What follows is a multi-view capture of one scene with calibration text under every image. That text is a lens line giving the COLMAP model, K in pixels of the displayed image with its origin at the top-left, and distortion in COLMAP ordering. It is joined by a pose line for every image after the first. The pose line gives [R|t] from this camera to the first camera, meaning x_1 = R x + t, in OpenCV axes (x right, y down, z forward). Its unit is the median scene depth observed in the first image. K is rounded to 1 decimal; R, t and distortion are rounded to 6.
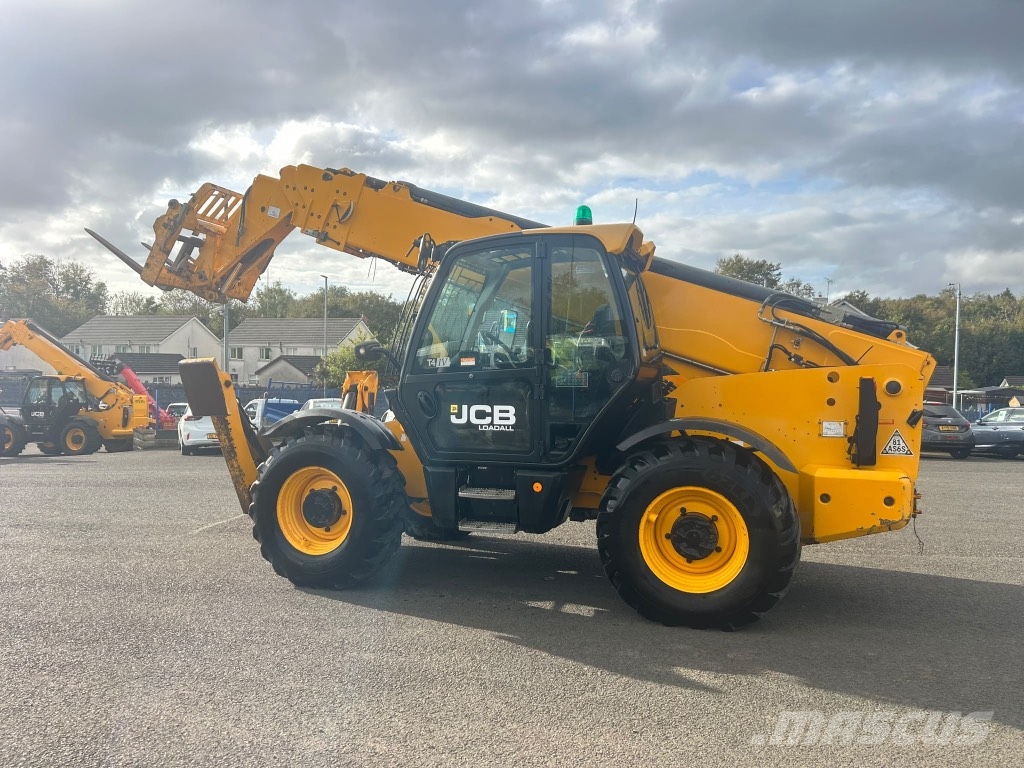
lens RADIAL K [[764.6, 0, 512.2], [0, 764.6, 380.1], [0, 0, 1]] dist [0.067130, -0.078825]
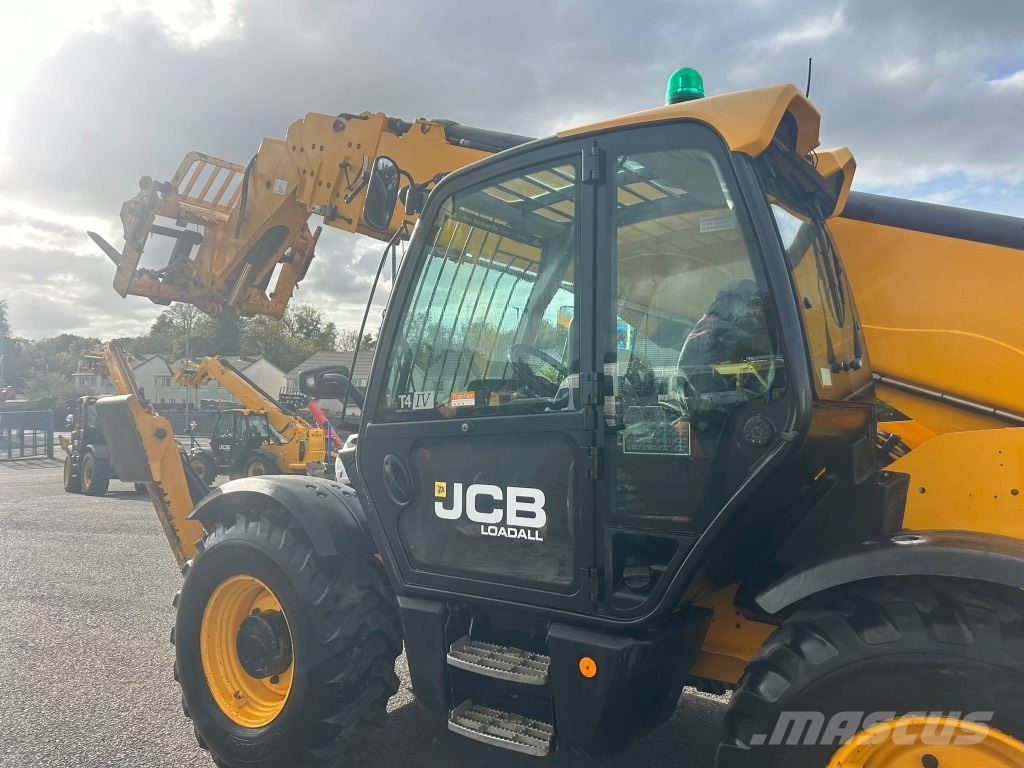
lens RADIAL K [[767.3, 0, 521.3], [0, 767.3, 386.7], [0, 0, 1]] dist [0.077782, -0.085651]
pose [[0.968573, -0.009582, -0.248544, 0.107470], [0.001864, 0.999509, -0.031269, -0.016132], [0.248722, 0.029823, 0.968116, 0.497102]]
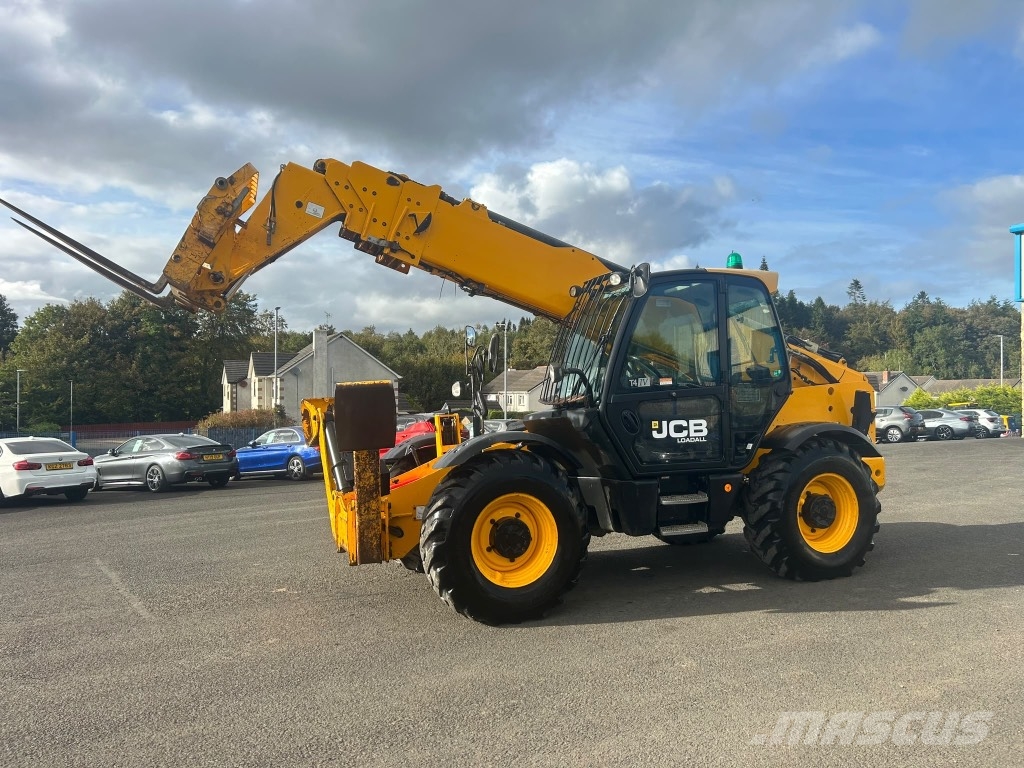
lens RADIAL K [[759.2, 0, 517.7], [0, 759.2, 386.0], [0, 0, 1]] dist [0.061892, -0.078045]
pose [[0.757488, -0.008550, 0.652793, -0.924234], [0.029152, 0.999360, -0.020738, -0.001181], [-0.652198, 0.034739, 0.757252, 0.300063]]
